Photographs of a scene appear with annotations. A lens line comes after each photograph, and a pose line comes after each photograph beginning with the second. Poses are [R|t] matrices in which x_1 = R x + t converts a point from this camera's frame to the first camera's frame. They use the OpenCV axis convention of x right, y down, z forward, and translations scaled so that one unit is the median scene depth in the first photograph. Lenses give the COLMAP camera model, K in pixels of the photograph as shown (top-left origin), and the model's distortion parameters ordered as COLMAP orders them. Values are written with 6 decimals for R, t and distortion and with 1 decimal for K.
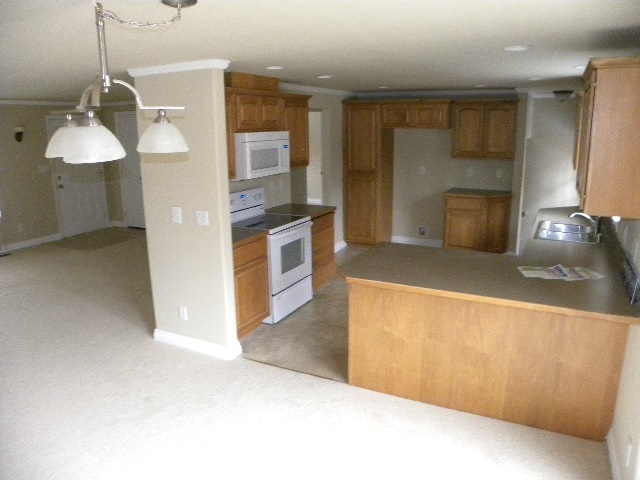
lens RADIAL K [[484.6, 0, 320.0], [0, 484.6, 240.0], [0, 0, 1]] dist [-0.138520, 0.086793]
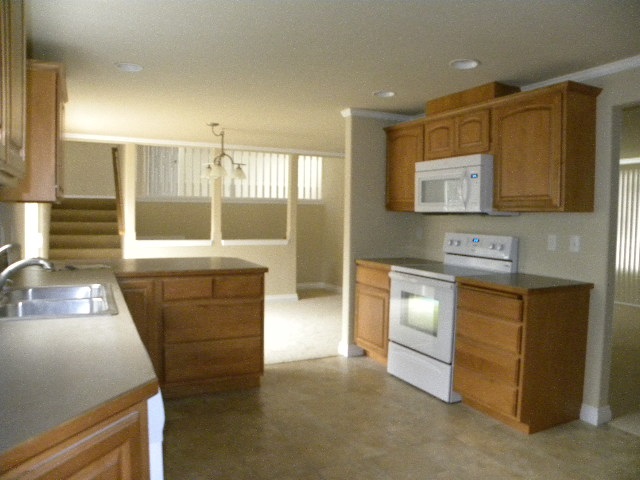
lens RADIAL K [[484.6, 0, 320.0], [0, 484.6, 240.0], [0, 0, 1]] dist [-0.138520, 0.086793]
pose [[-0.588697, 0.045814, -0.807054, 0.645242], [-0.196447, 0.960354, 0.197812, -0.199588], [0.784120, 0.274995, -0.556358, 1.251423]]
